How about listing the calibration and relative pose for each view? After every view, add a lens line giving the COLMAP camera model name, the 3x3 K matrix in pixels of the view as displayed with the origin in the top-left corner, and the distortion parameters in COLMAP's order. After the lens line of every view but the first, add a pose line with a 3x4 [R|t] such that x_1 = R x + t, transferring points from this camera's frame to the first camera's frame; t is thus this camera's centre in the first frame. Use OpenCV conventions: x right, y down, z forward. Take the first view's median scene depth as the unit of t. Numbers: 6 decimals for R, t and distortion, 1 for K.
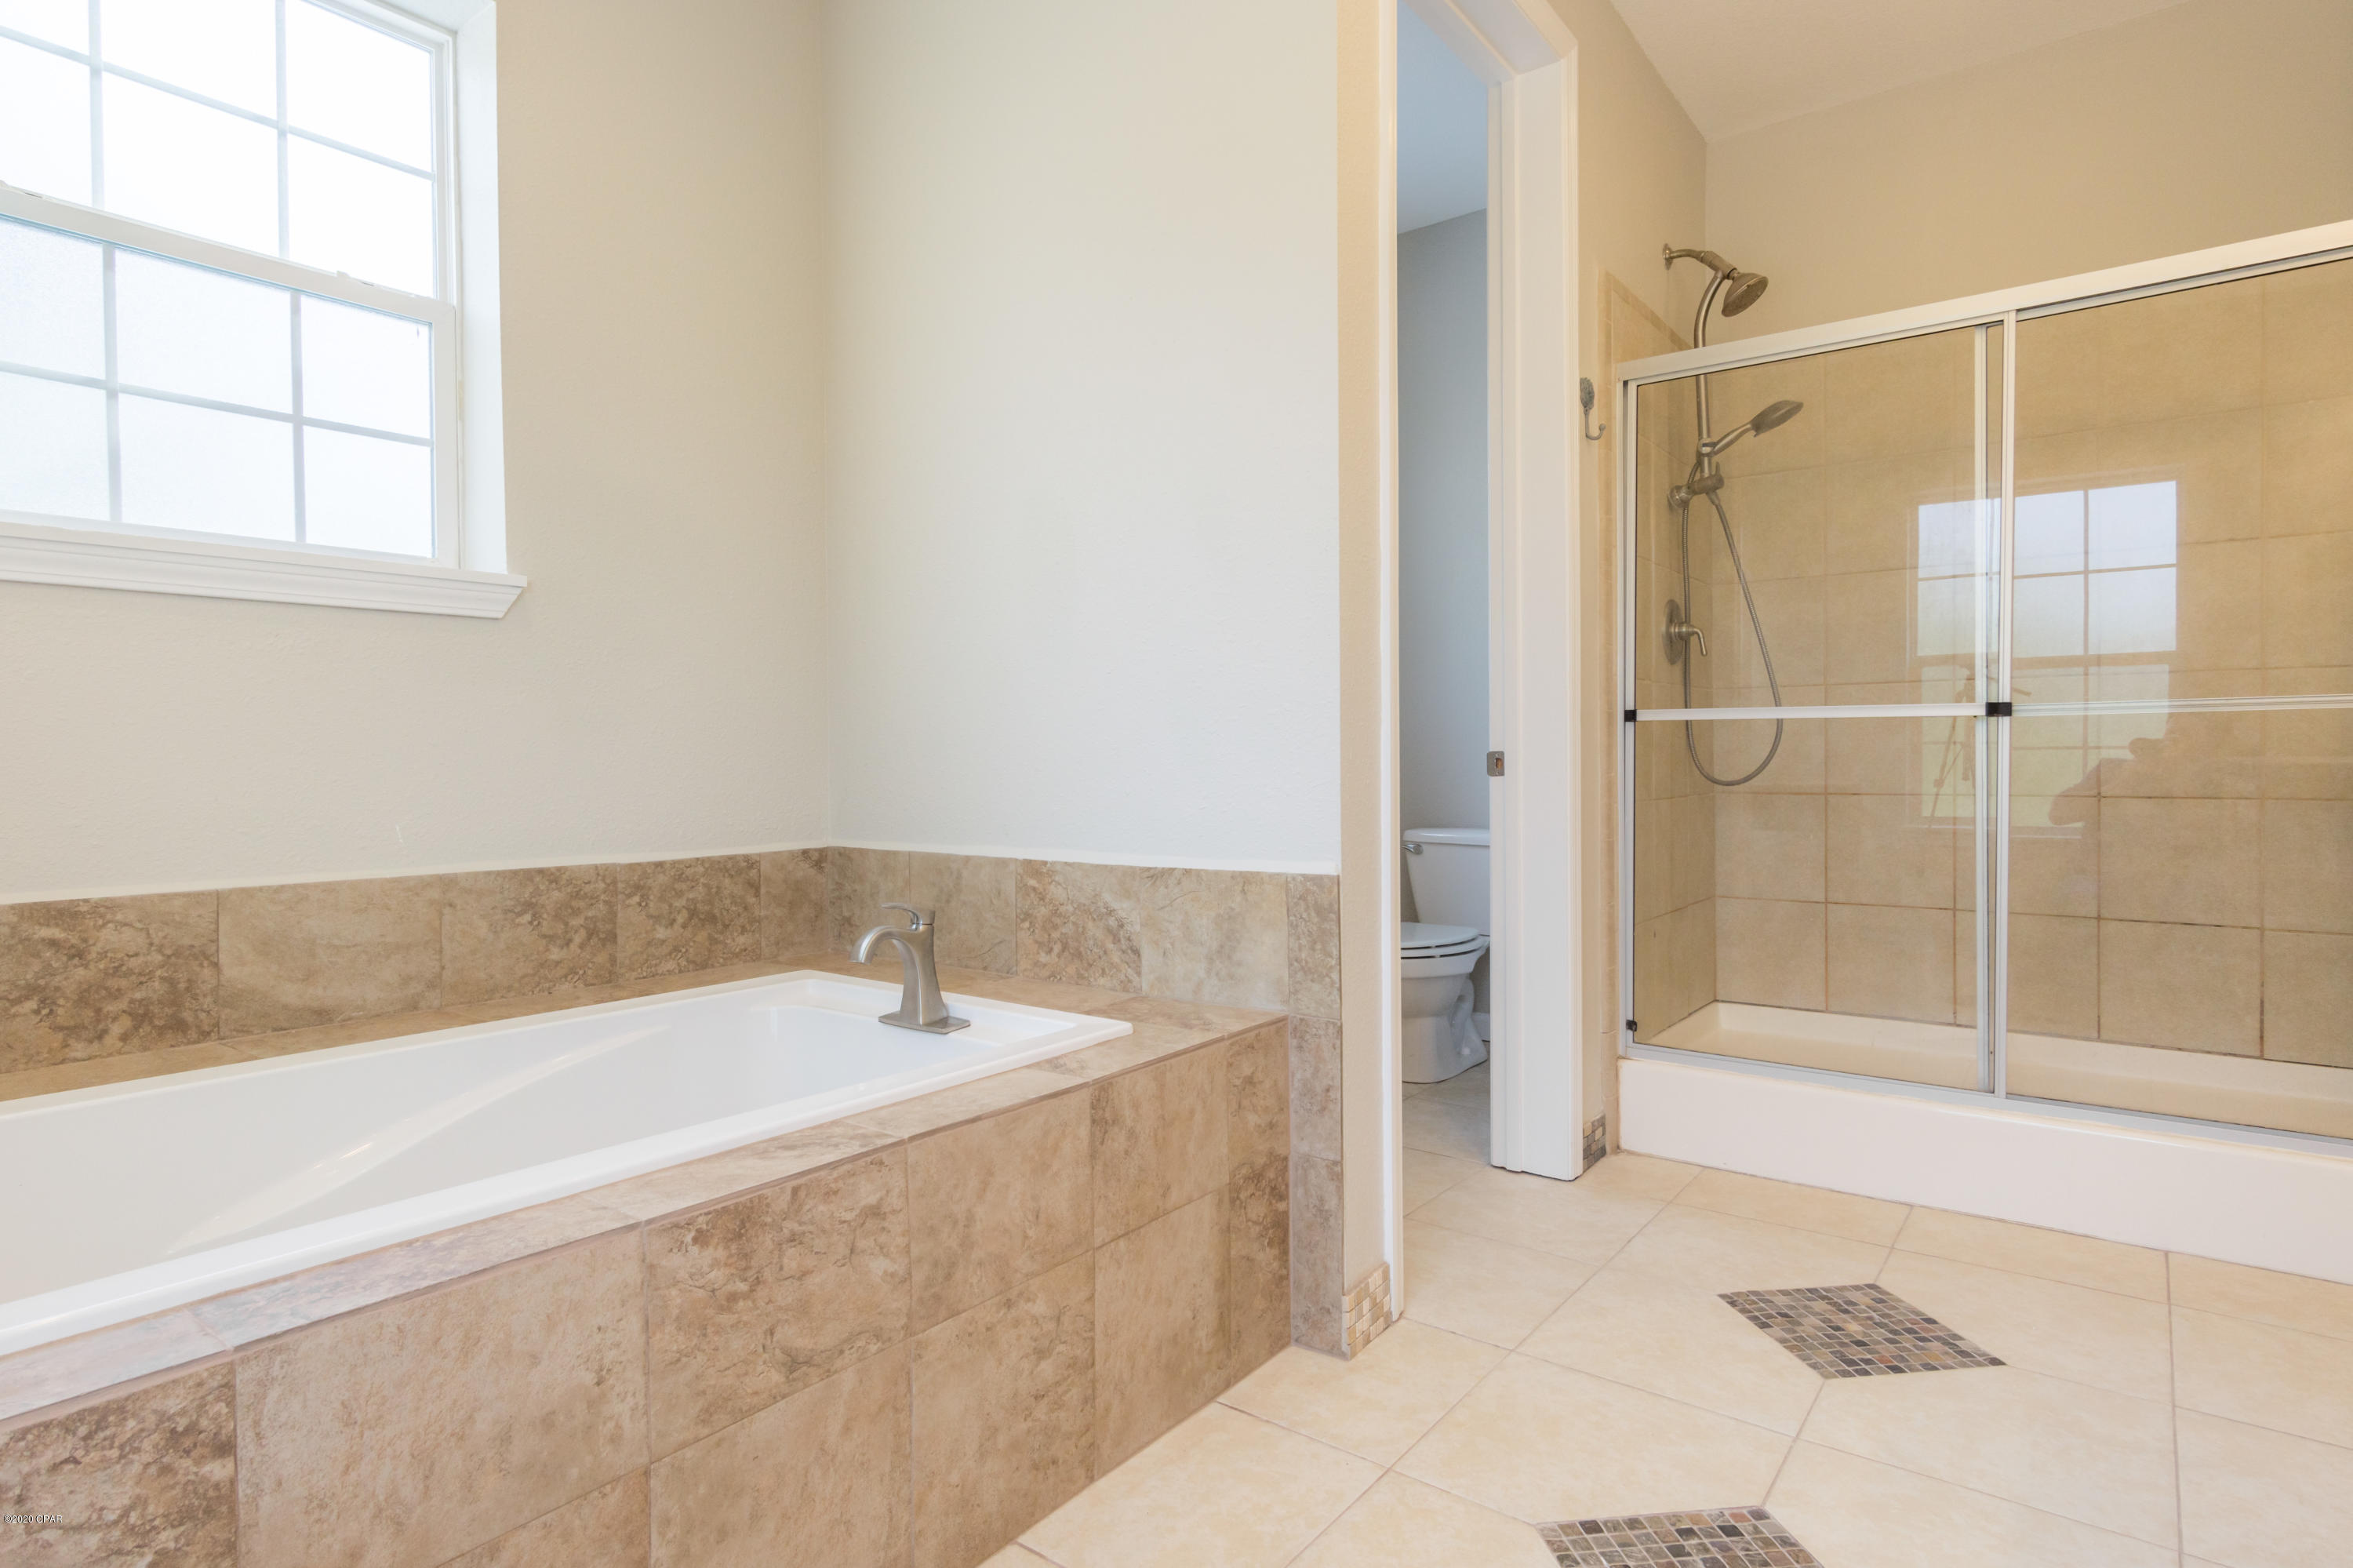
lens RADIAL K [[1241.7, 0, 1176.5], [0, 1241.7, 784.0], [0, 0, 1]] dist [0.000425, 0.000722]
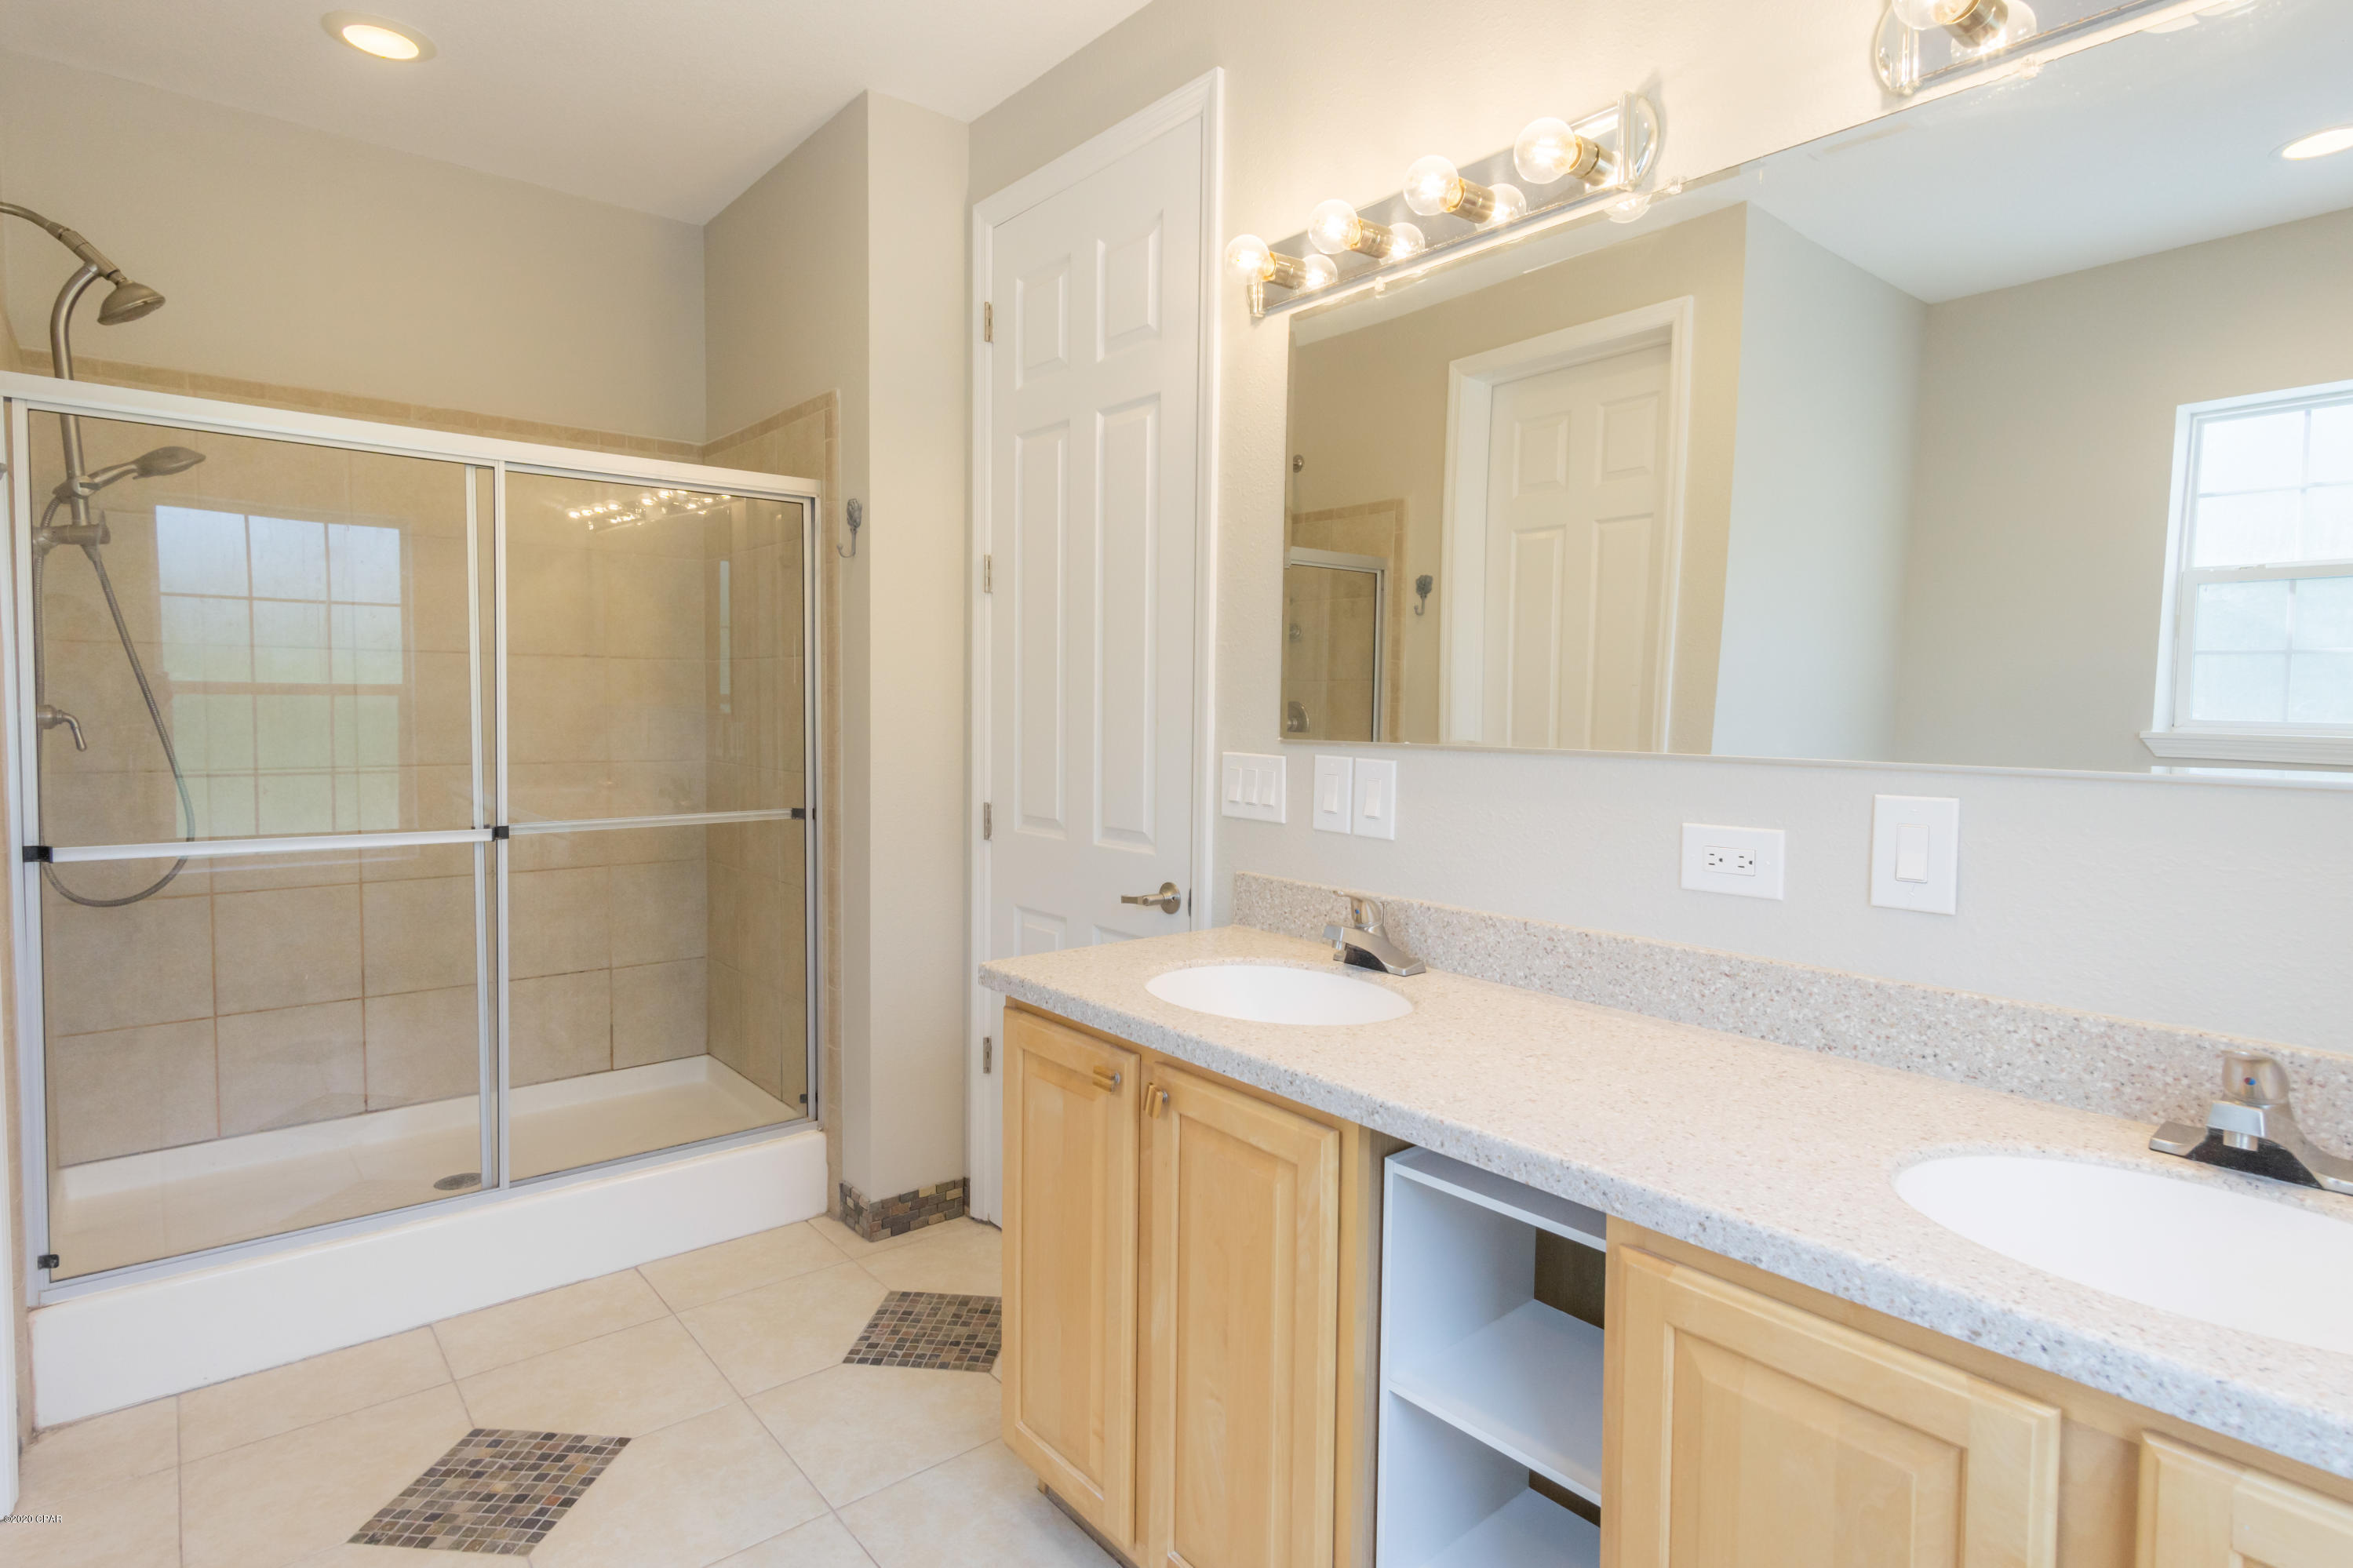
lens RADIAL K [[1233.8, 0, 1187.5], [0, 1233.8, 770.9], [0, 0, 1]] dist [0.005418, 0.002070]
pose [[0.210510, -0.042528, 0.976666, -0.284603], [0.004160, 0.999083, 0.042607, -0.177495], [-0.977583, -0.004907, 0.210494, 0.225371]]
